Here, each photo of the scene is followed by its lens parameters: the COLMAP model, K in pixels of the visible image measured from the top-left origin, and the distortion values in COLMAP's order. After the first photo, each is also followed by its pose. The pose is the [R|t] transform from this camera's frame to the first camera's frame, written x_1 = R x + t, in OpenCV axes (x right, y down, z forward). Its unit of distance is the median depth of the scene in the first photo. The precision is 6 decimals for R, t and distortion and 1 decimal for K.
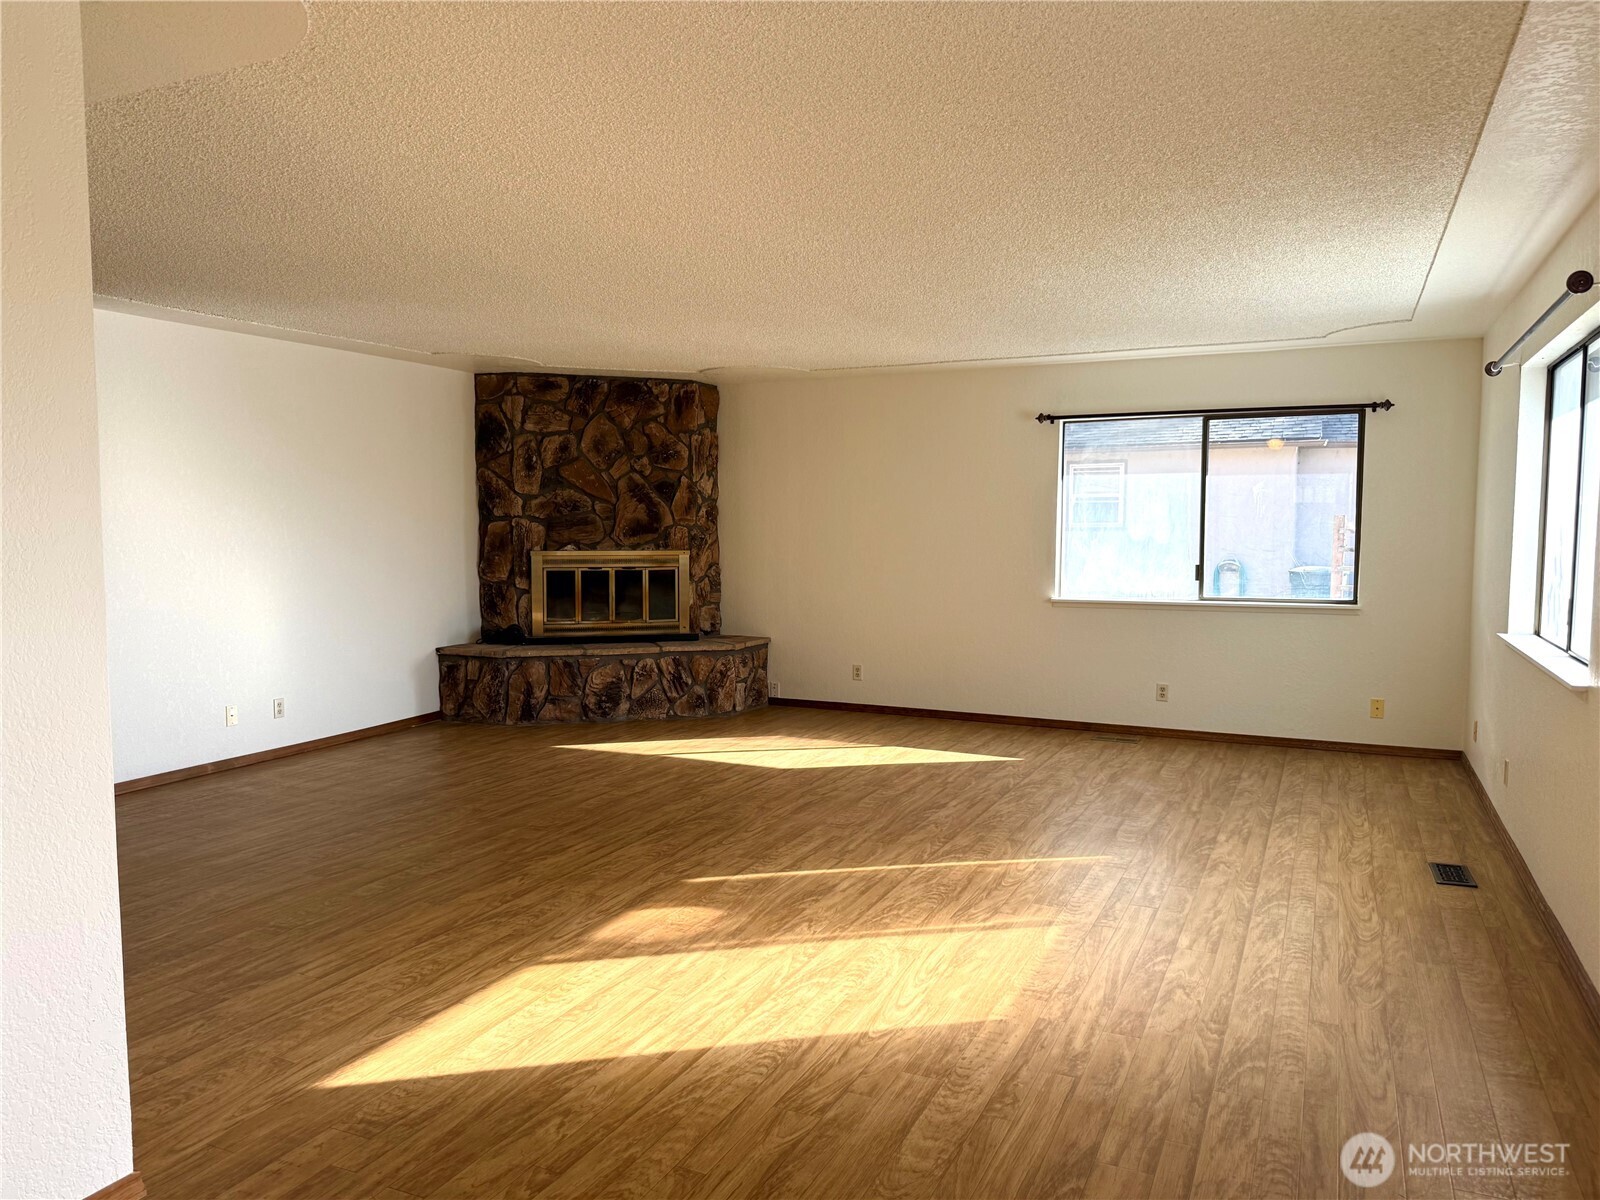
lens RADIAL K [[1114.5, 0, 802.1], [0, 1114.5, 596.6], [0, 0, 1]] dist [0.143331, -0.243803]
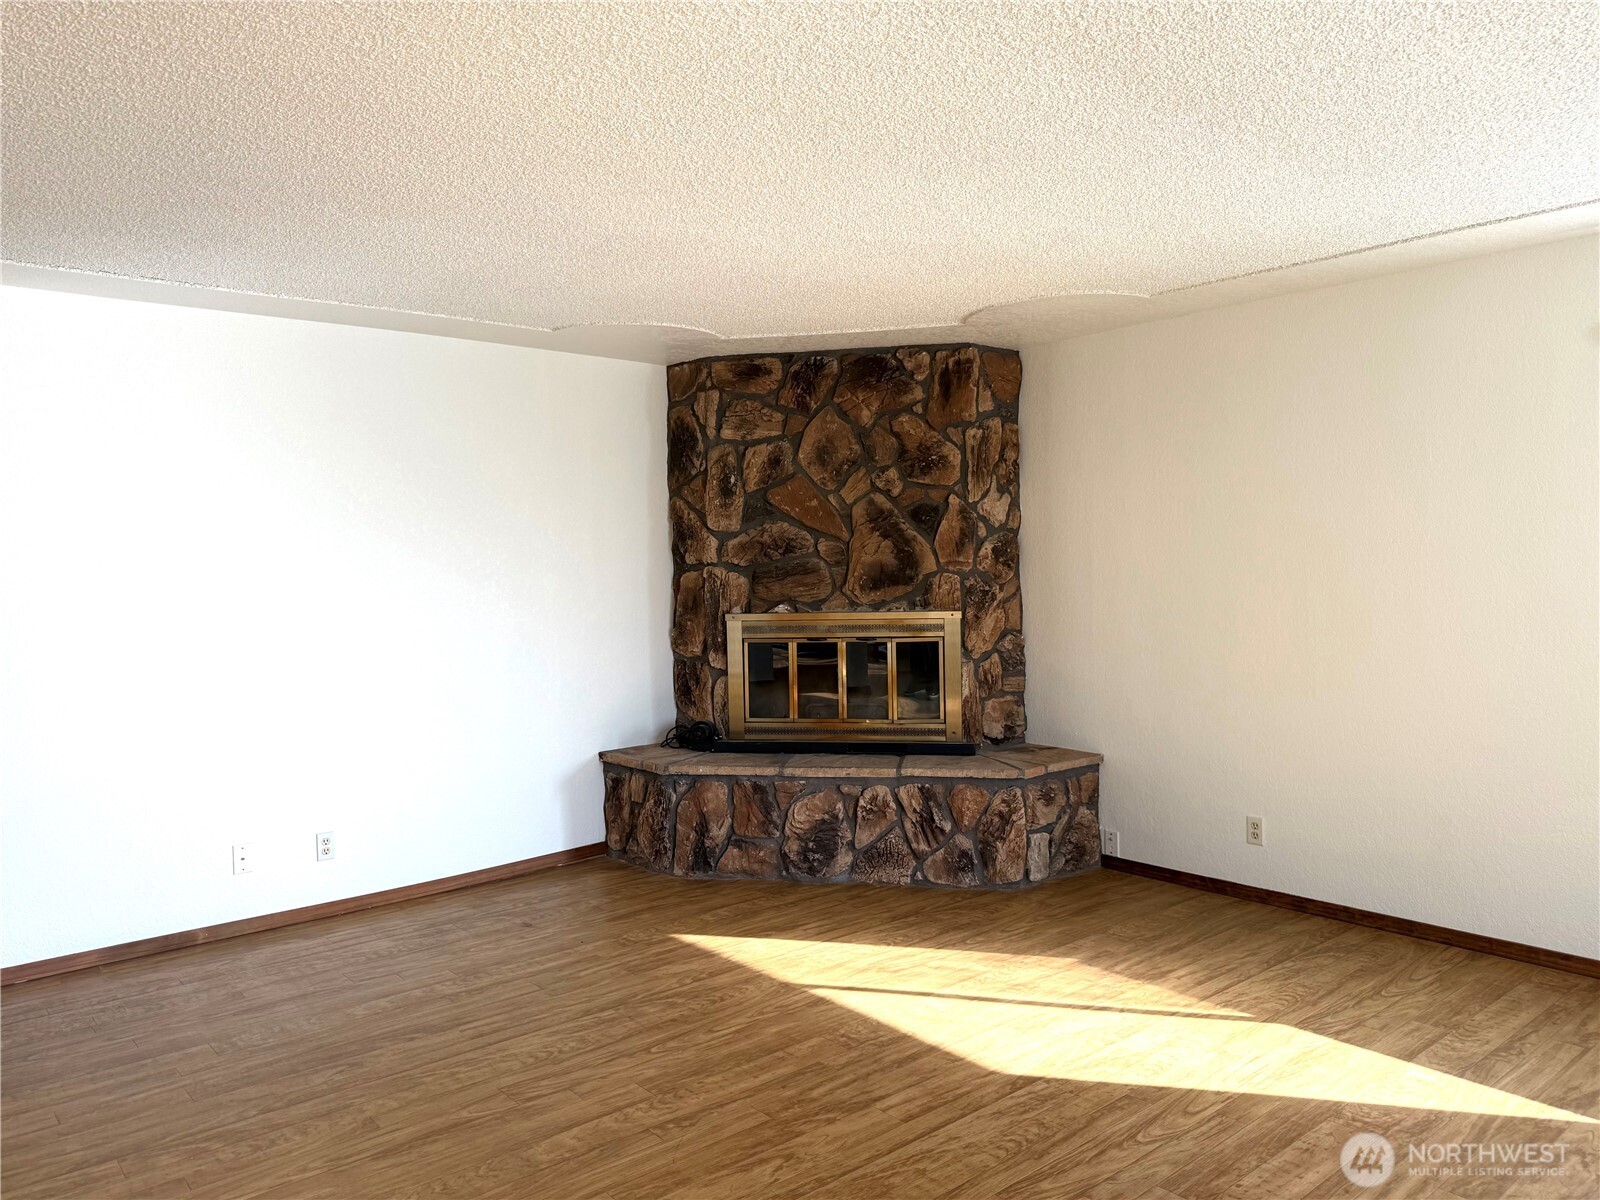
lens RADIAL K [[1114.5, 0, 802.1], [0, 1114.5, 596.6], [0, 0, 1]] dist [0.143331, -0.243803]
pose [[0.906259, -0.008454, -0.422638, 0.086603], [-0.007041, 0.999359, -0.035090, -0.027419], [0.422664, 0.034777, 0.905619, 0.399381]]
